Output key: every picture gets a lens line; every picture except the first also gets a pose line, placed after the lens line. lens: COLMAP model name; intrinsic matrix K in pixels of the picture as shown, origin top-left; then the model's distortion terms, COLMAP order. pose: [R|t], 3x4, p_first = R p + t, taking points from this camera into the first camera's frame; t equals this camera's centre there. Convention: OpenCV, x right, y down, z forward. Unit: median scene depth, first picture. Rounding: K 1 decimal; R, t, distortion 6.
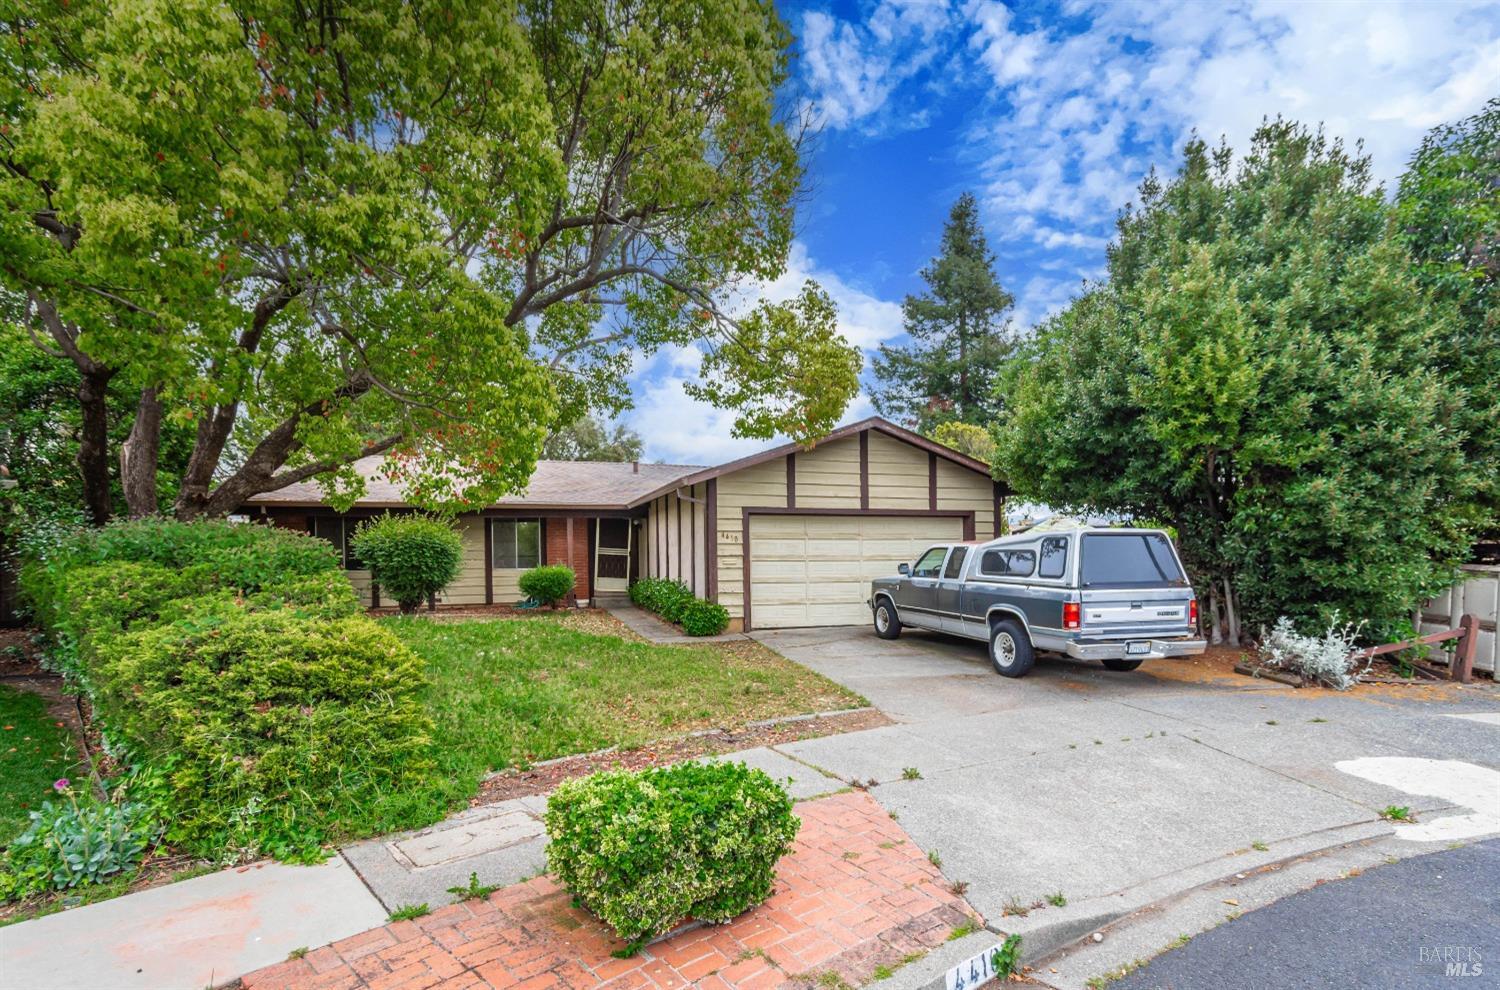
lens RADIAL K [[715.3, 0, 752.7], [0, 715.3, 561.1], [0, 0, 1]] dist [0.000485, 0.000711]
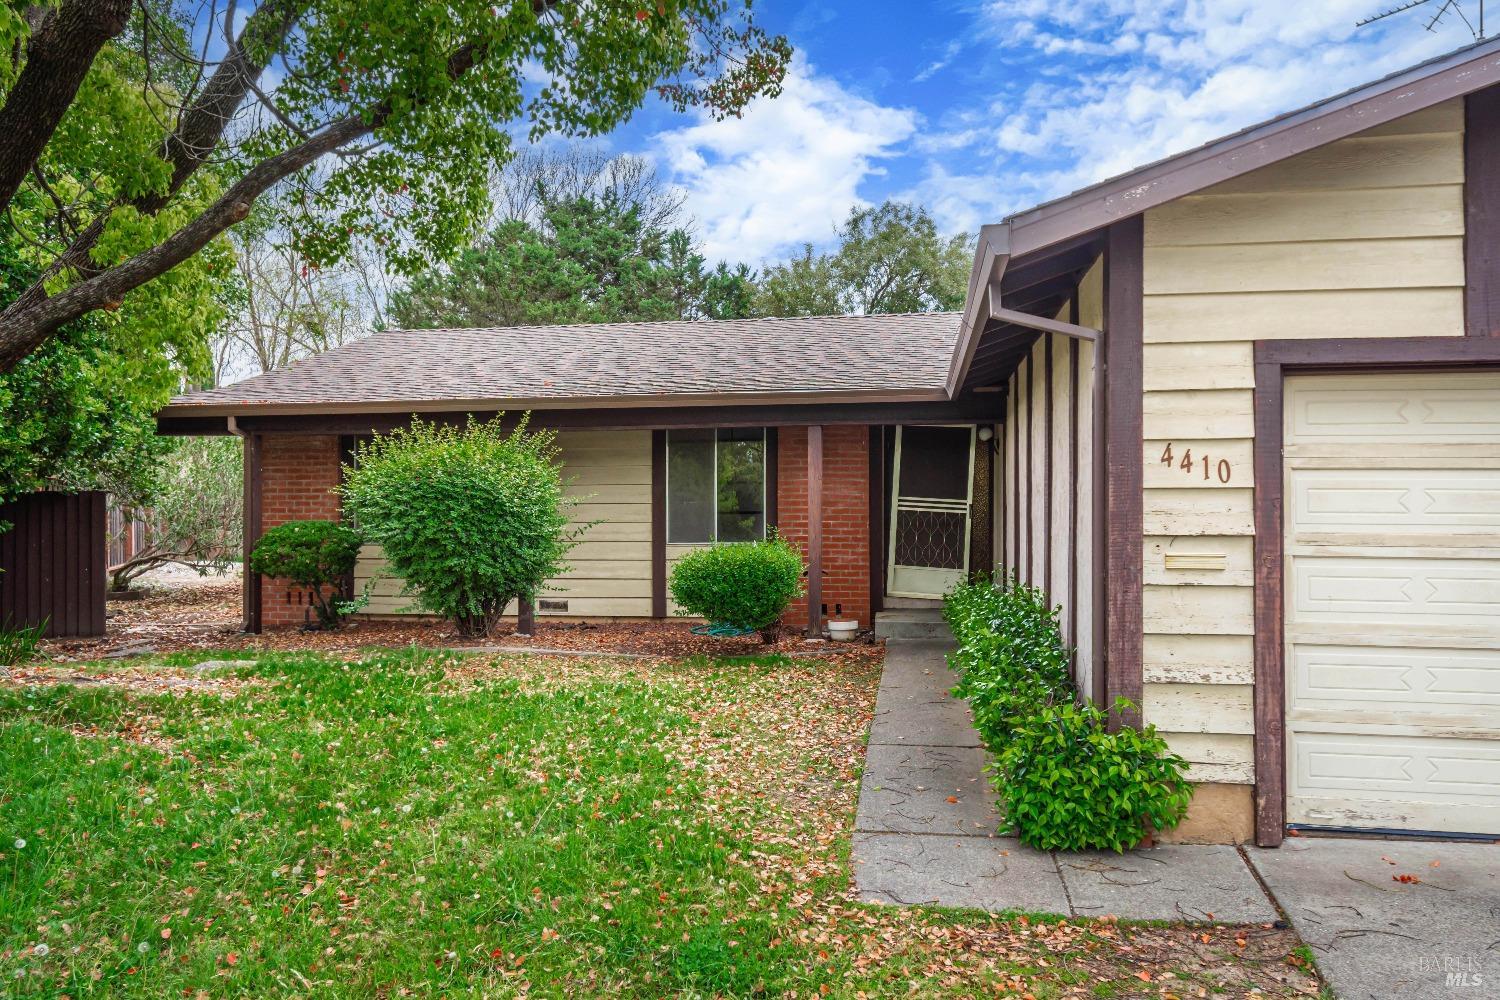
lens RADIAL K [[1066.8, 0, 755.0], [0, 1066.8, 516.0], [0, 0, 1]] dist [-0.002893, -0.000442]
pose [[0.890301, 0.009764, -0.455267, 0.000745], [-0.007224, 0.999947, 0.007318, -0.015505], [0.455314, -0.003226, 0.890325, 0.555726]]
